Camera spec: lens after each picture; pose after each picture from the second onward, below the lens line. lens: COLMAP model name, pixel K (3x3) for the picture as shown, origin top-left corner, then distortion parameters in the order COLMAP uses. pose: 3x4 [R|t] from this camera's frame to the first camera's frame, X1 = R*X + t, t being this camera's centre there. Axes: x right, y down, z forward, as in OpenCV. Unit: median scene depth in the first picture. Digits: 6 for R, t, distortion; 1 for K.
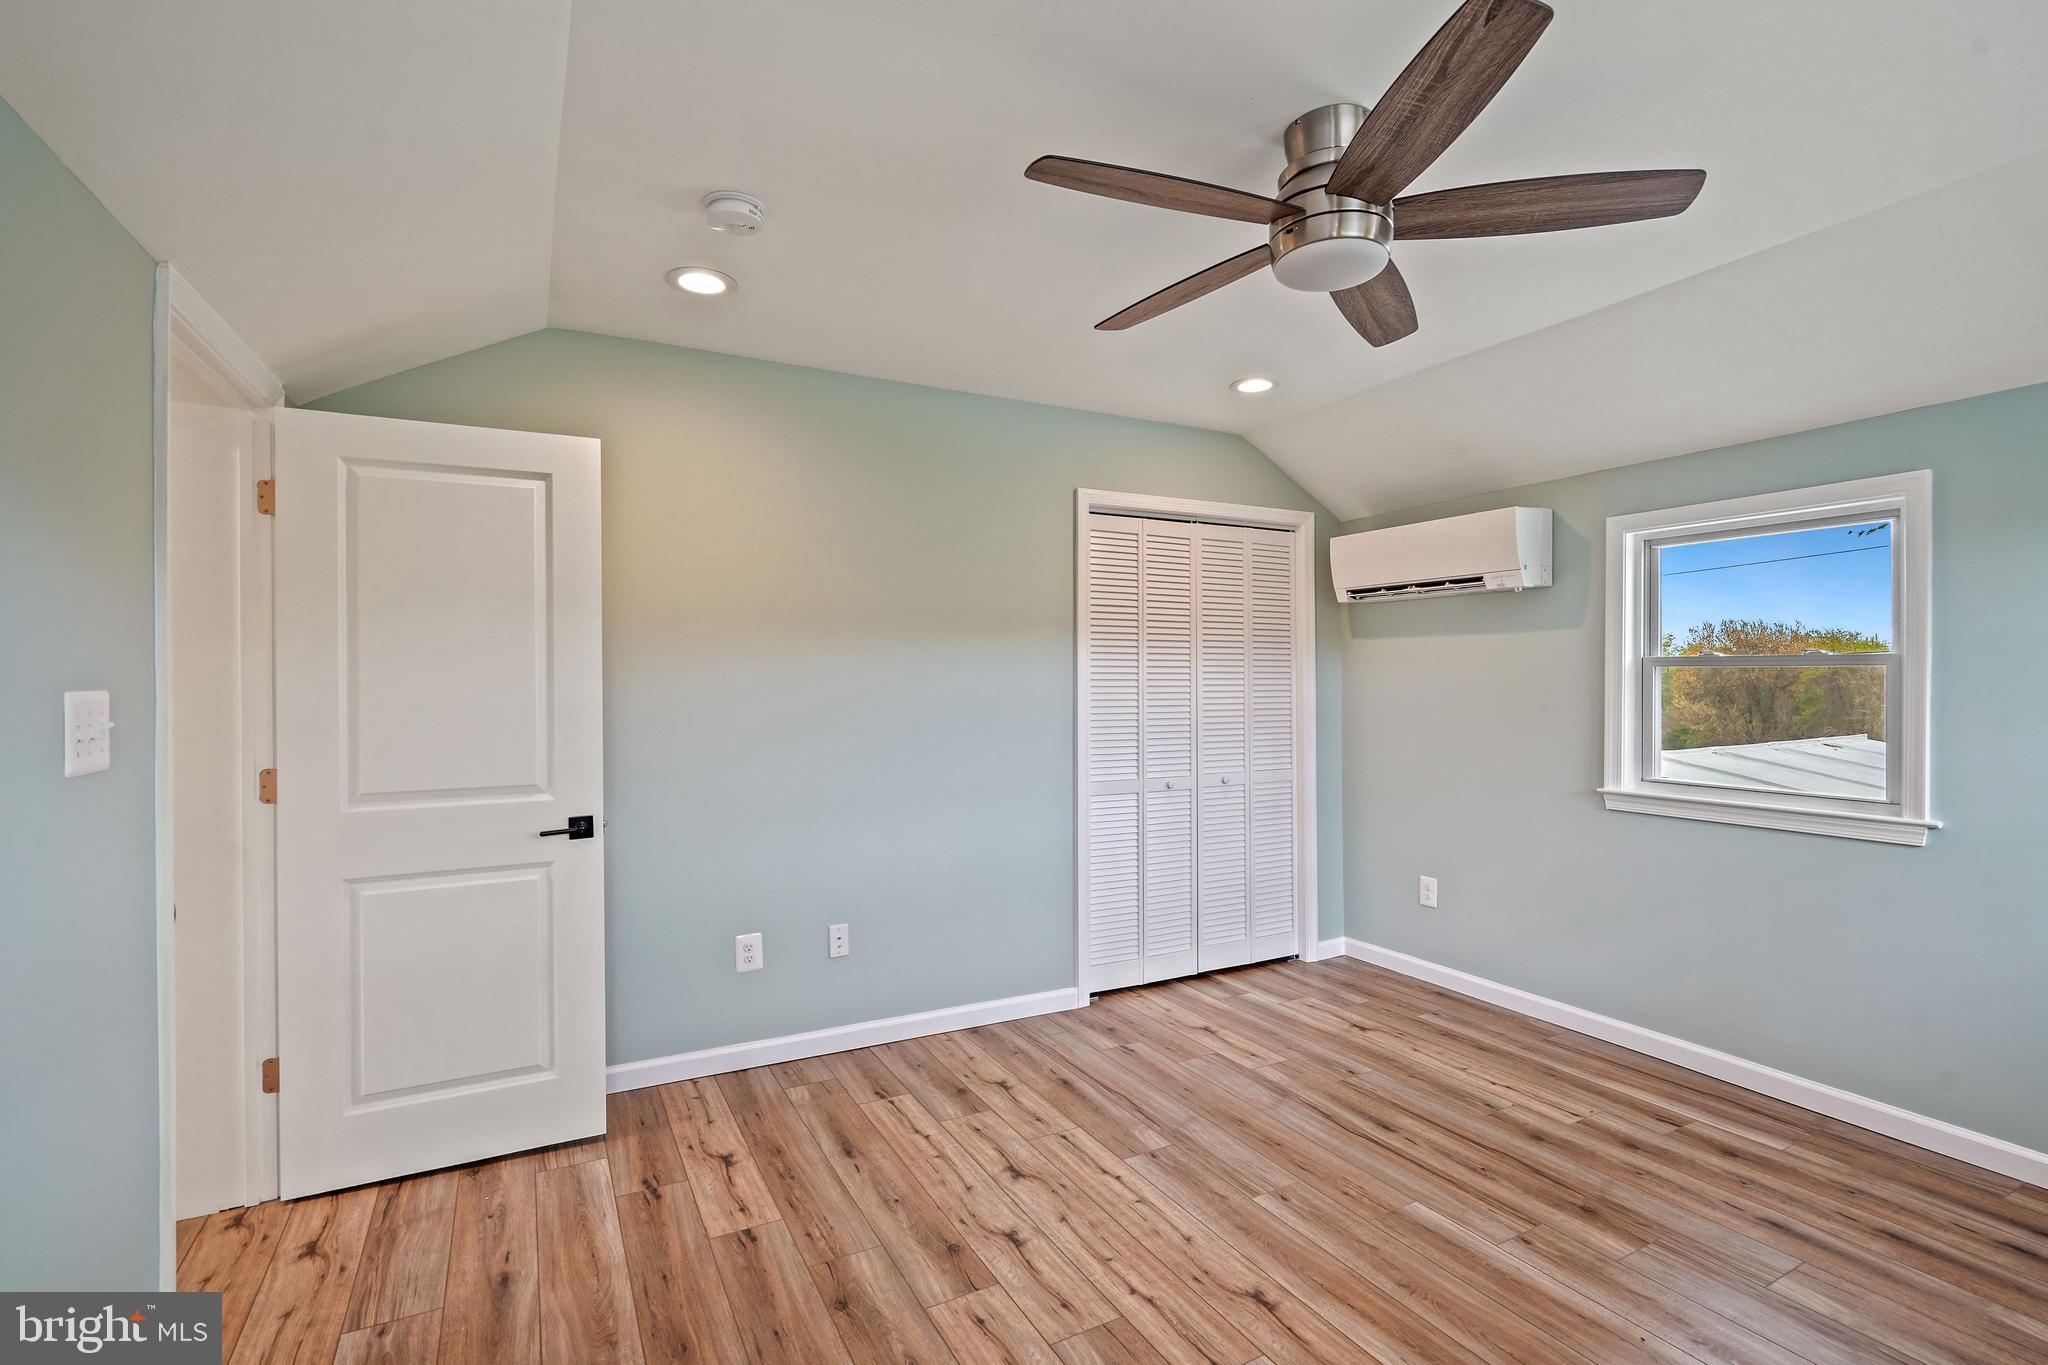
lens RADIAL K [[962.2, 0, 1019.5], [0, 962.2, 676.0], [0, 0, 1]] dist [-0.003123, -0.001026]
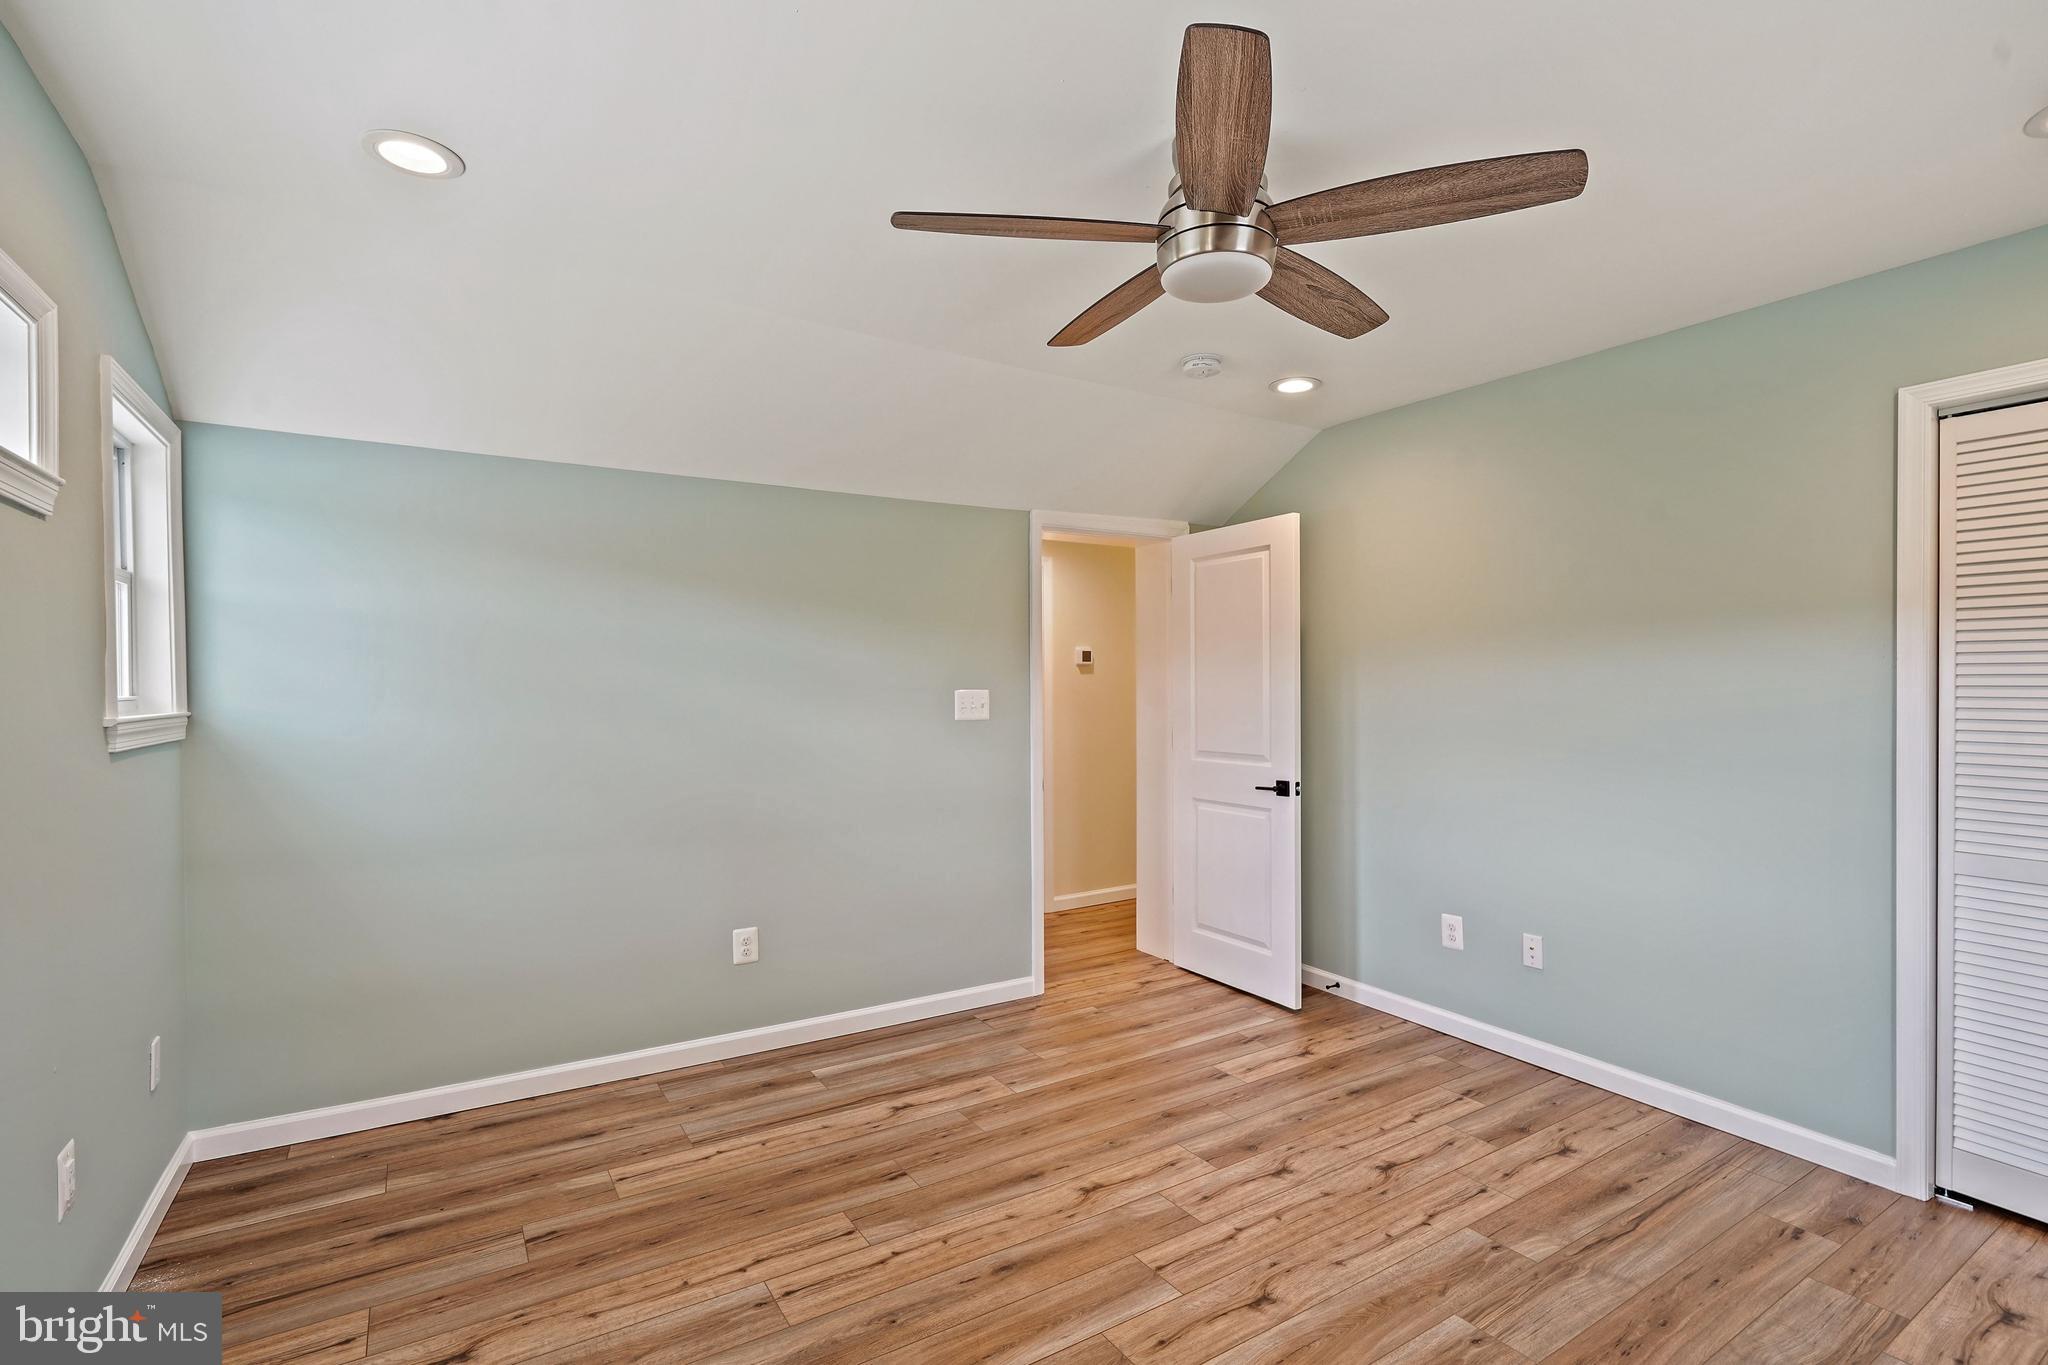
lens RADIAL K [[962.2, 0, 1020.5], [0, 962.2, 690.8], [0, 0, 1]] dist [-0.003123, -0.001026]
pose [[0.054470, 0.009852, -0.998467, 0.950215], [0.004357, 0.999939, 0.010105, -0.004066], [0.998506, -0.004901, 0.054423, 0.530913]]
